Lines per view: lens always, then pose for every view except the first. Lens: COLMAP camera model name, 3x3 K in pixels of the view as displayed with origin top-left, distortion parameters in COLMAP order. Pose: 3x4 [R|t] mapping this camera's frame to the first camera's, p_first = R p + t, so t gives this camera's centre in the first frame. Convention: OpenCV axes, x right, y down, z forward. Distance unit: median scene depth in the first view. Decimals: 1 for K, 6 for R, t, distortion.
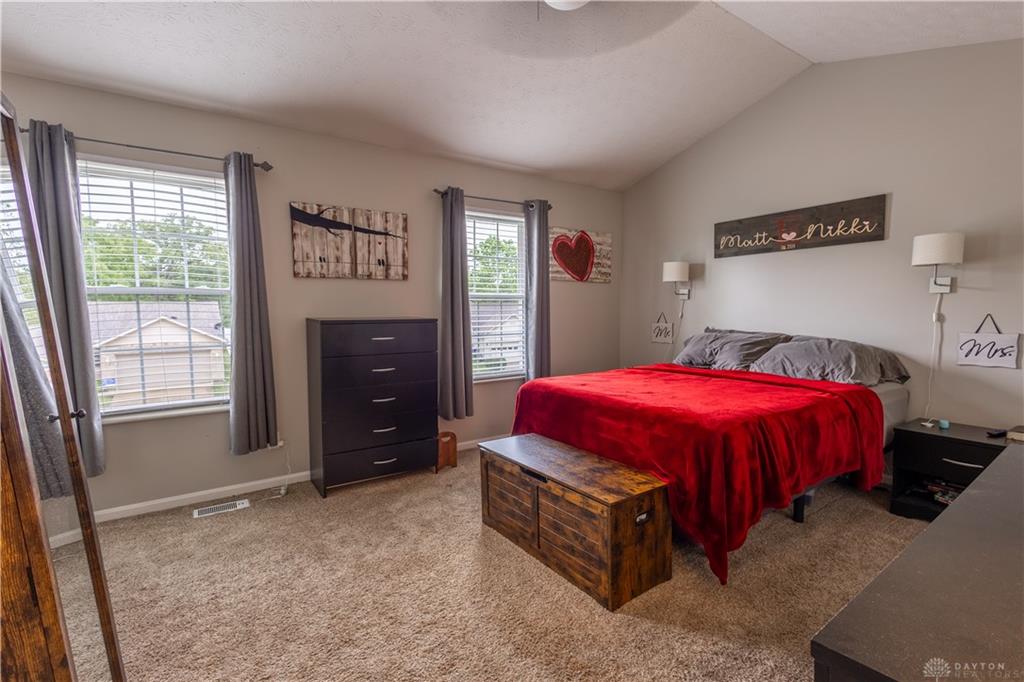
lens RADIAL K [[469.5, 0, 517.0], [0, 469.5, 339.4], [0, 0, 1]] dist [0.004816, -0.000649]
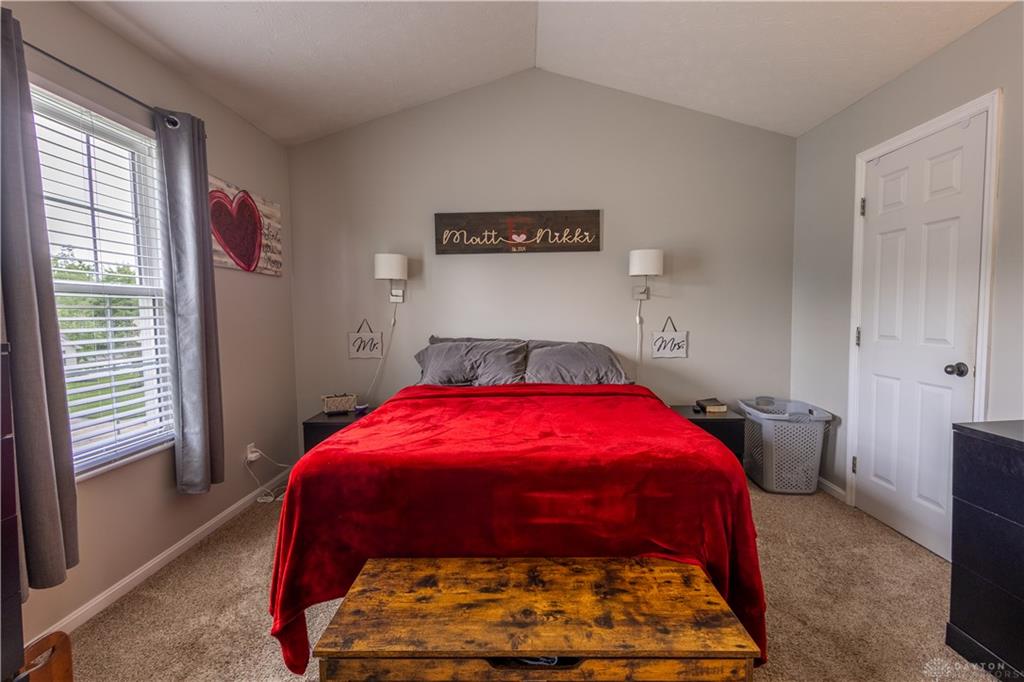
lens RADIAL K [[469.5, 0, 517.0], [0, 469.5, 339.4], [0, 0, 1]] dist [0.004816, -0.000649]
pose [[0.591783, -0.046490, 0.804756, -0.217200], [0.058593, 0.998175, 0.014576, -0.027791], [-0.803965, 0.038527, 0.593427, 0.460782]]
